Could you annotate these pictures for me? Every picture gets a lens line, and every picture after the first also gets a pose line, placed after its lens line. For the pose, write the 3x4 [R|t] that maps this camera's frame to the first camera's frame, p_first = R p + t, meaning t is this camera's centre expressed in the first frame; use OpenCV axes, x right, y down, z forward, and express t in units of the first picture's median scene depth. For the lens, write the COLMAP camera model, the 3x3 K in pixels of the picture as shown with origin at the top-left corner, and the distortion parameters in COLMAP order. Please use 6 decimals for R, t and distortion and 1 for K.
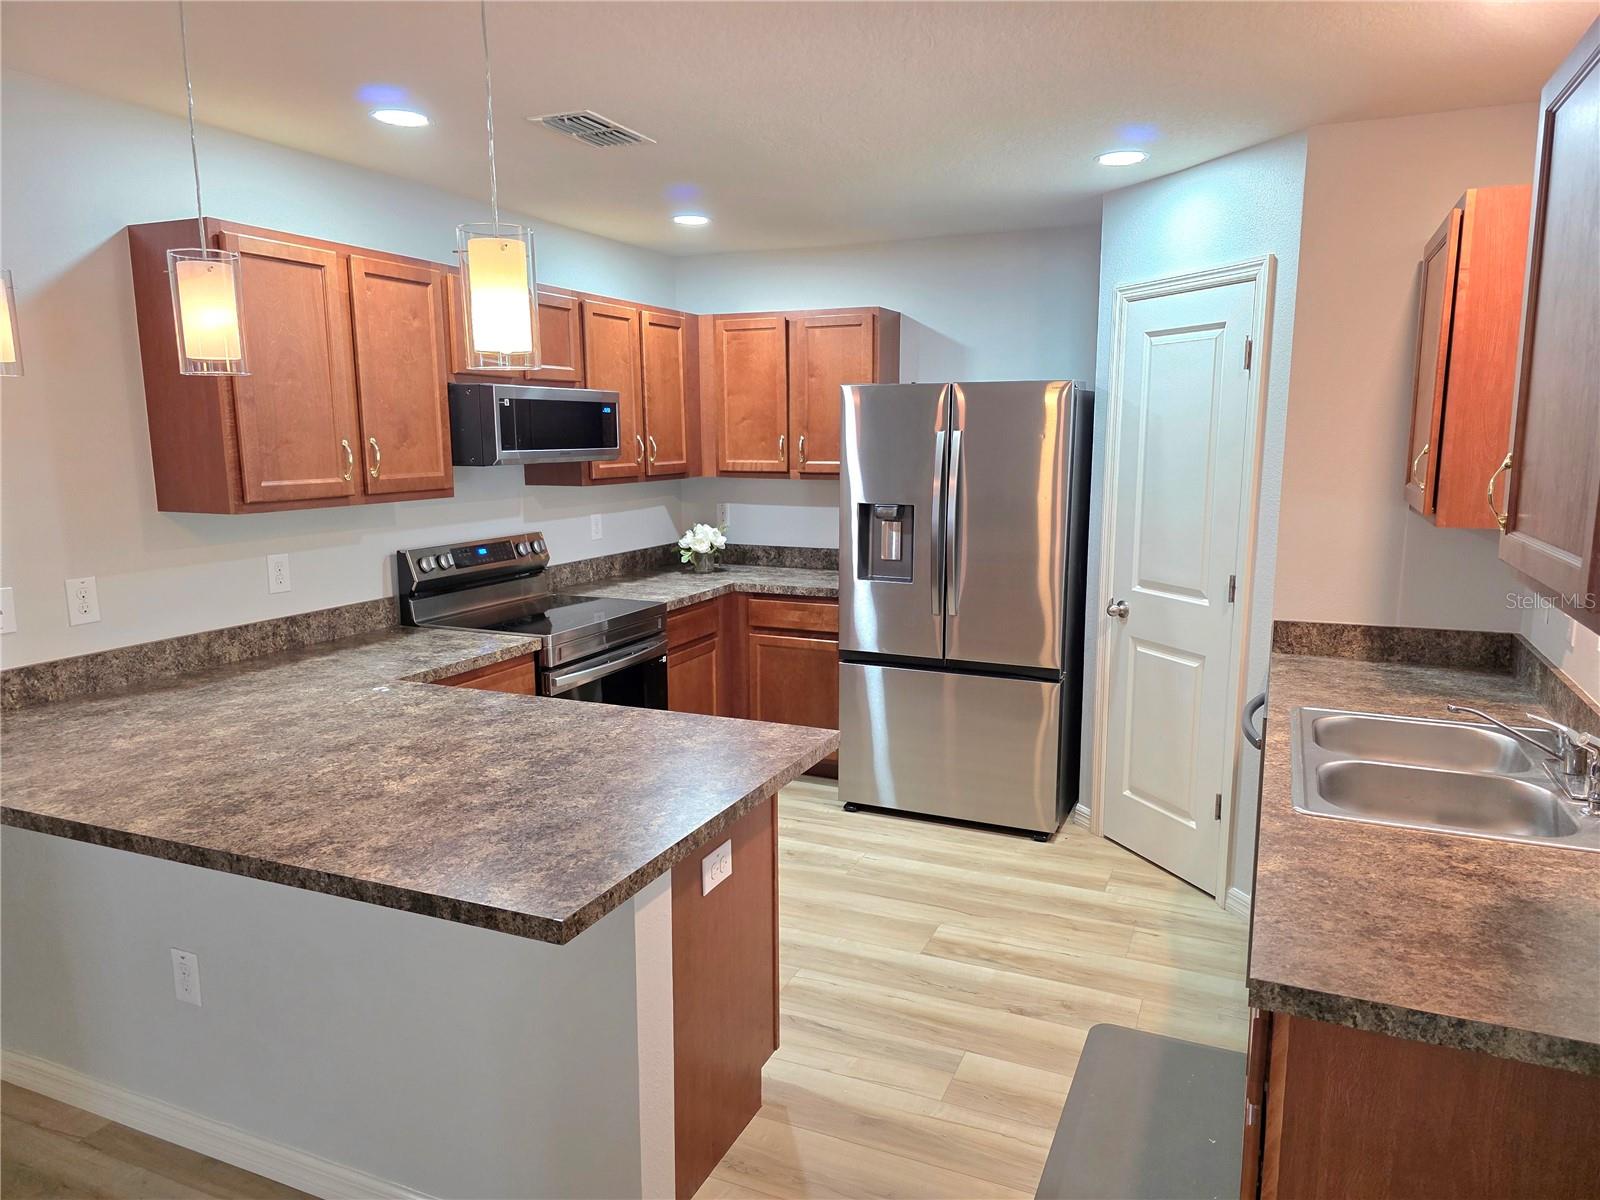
lens RADIAL K [[1069.3, 0, 808.4], [0, 1069.3, 609.5], [0, 0, 1]] dist [0.047374, -0.041225]
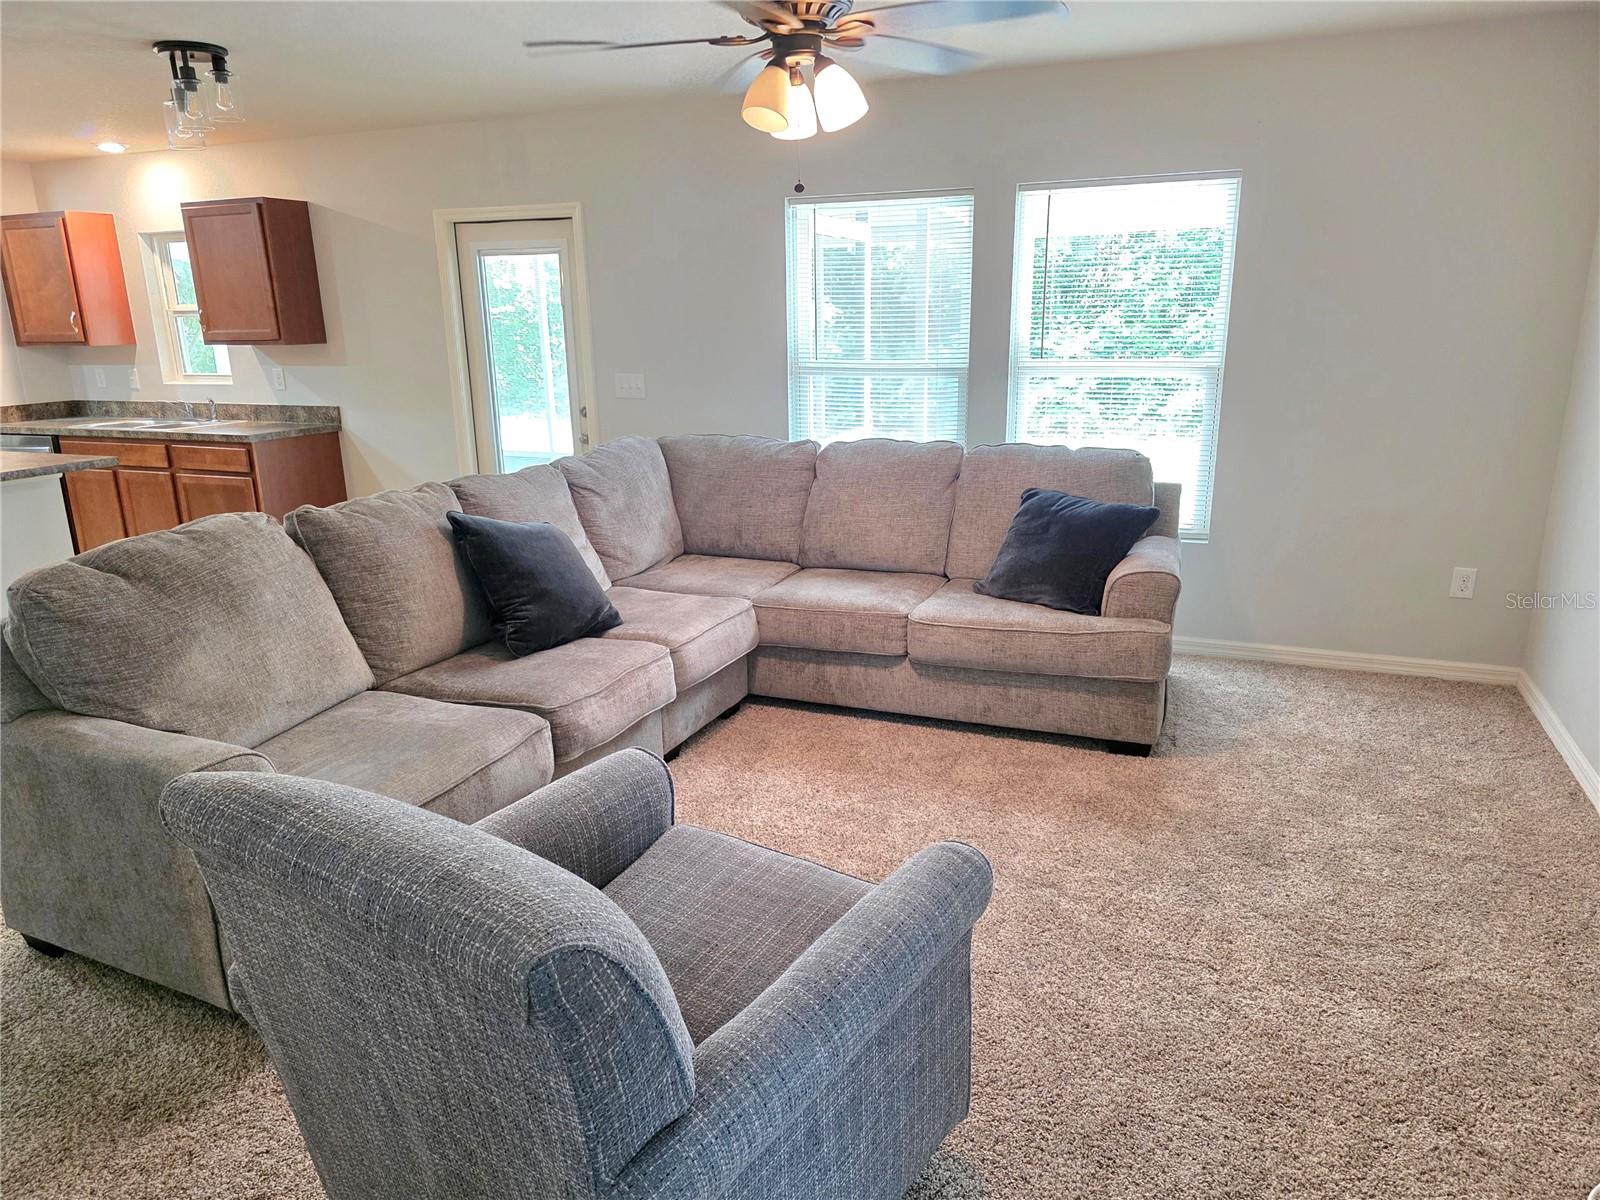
lens RADIAL K [[1069.3, 0, 796.2], [0, 1069.3, 604.4], [0, 0, 1]] dist [0.047374, -0.041225]
pose [[-0.026771, -0.261627, 0.964798, -1.495769], [0.177017, 0.948650, 0.262160, 0.089484], [-0.983844, 0.177804, 0.020916, -0.407478]]
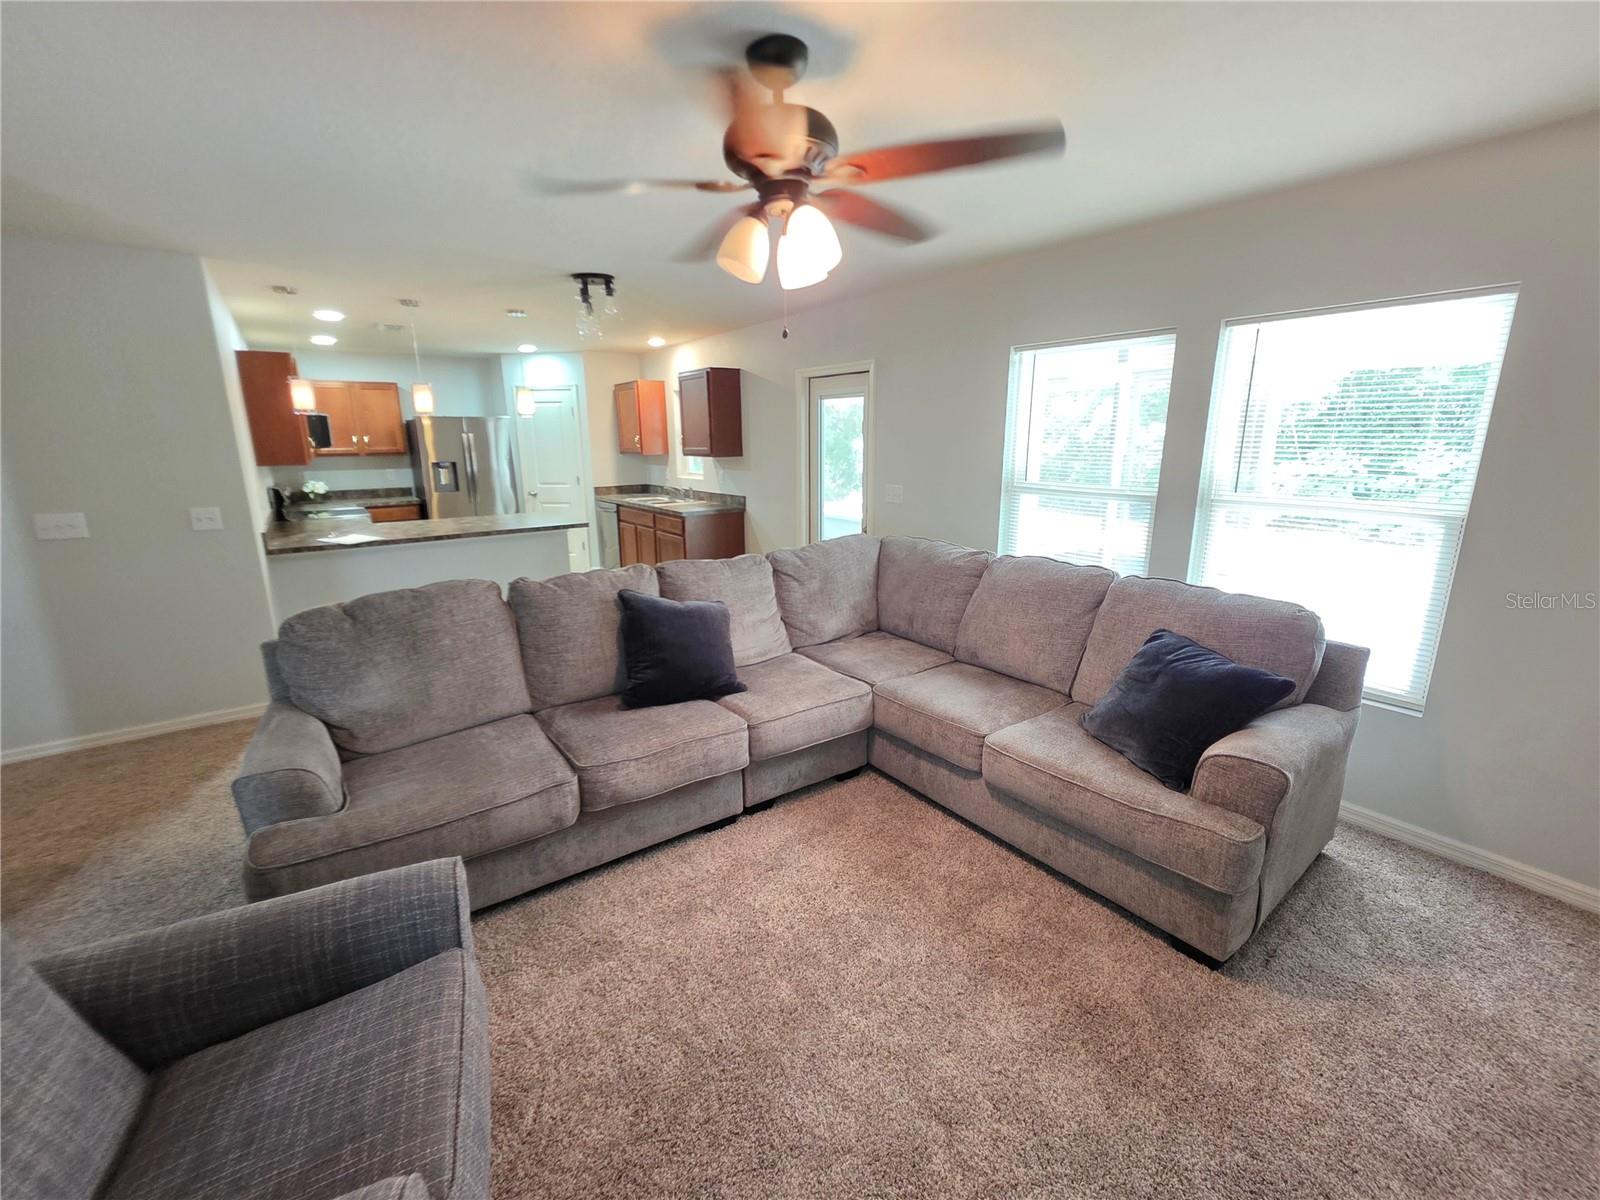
lens RADIAL K [[668.4, 0, 797.4], [0, 668.4, 594.2], [0, 0, 1]] dist [-0.003320, -0.000293]
pose [[0.504100, -0.205116, 0.838934, -1.120267], [0.149517, 0.977447, 0.149140, 0.123282], [-0.850604, 0.050253, 0.523399, -0.697642]]
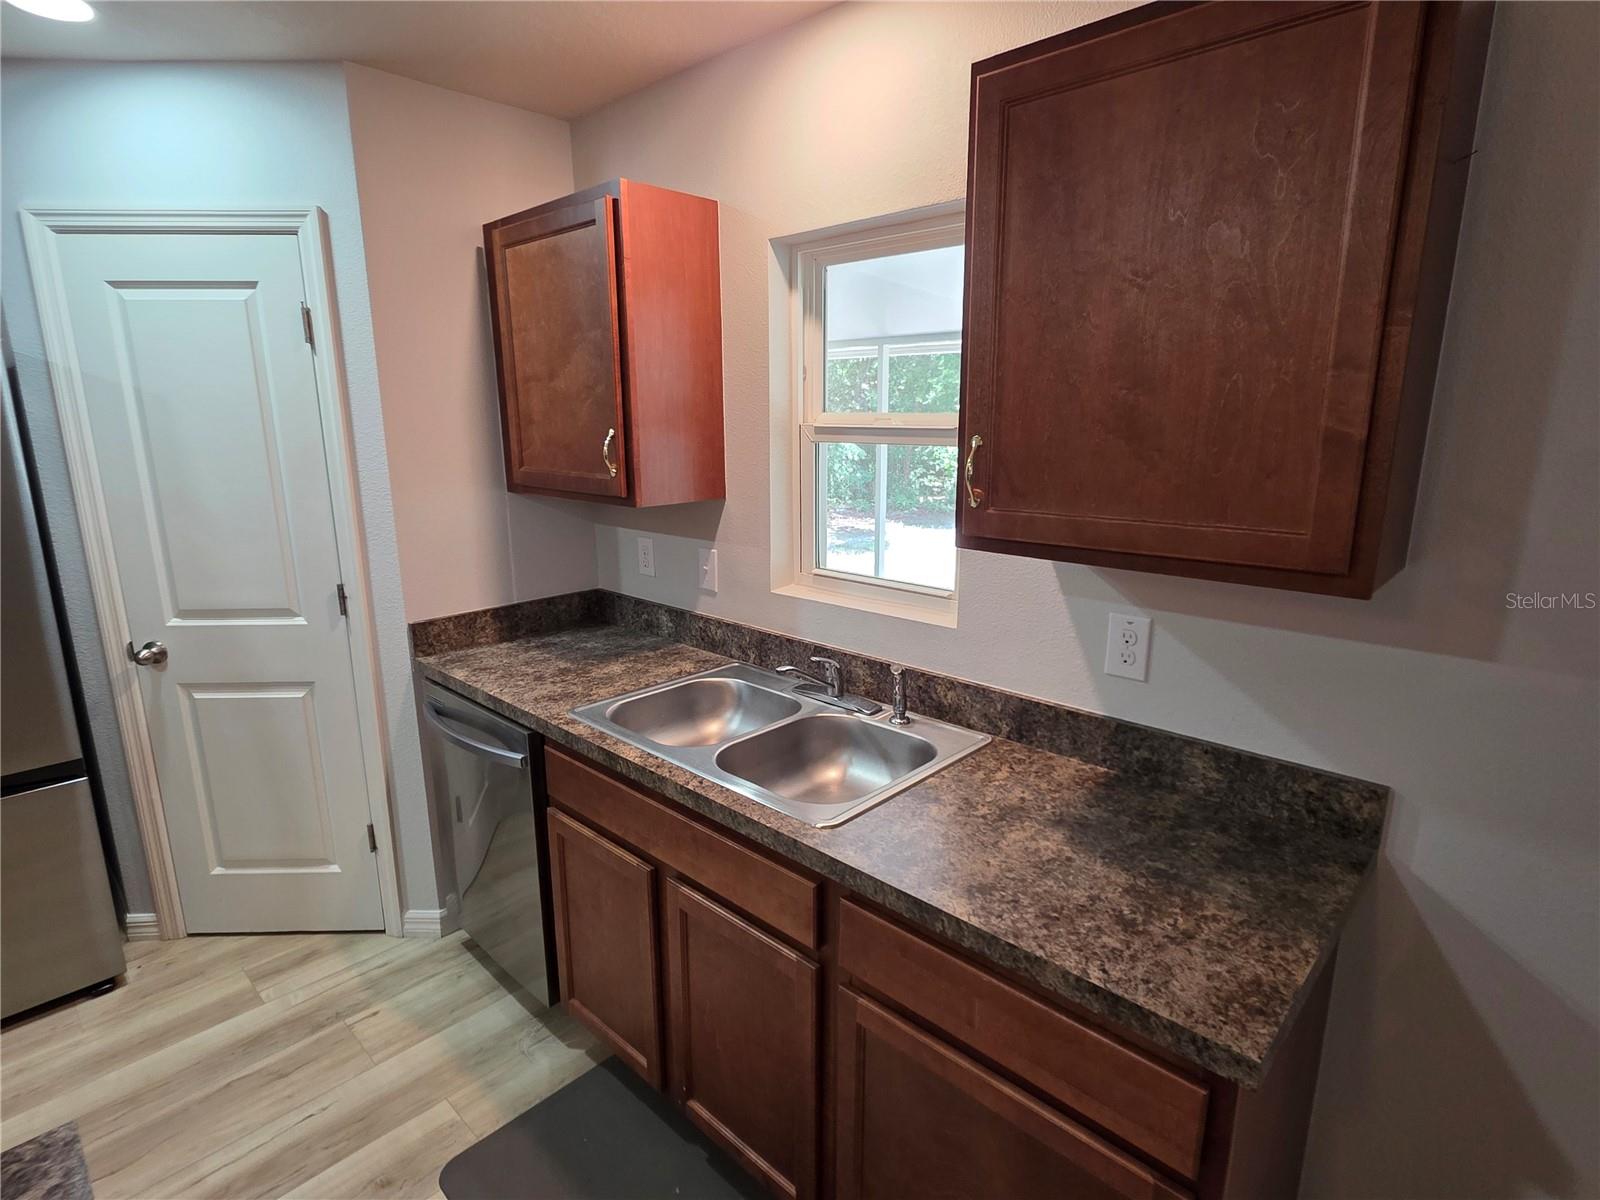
lens RADIAL K [[825.2, 0, 798.9], [0, 825.2, 597.3], [0, 0, 1]] dist [-0.002438, -0.003163]
pose [[0.335979, -0.205601, 0.919155, -0.094454], [0.154463, 0.974699, 0.161564, -0.071118], [-0.929118, 0.087693, 0.359236, 0.415640]]
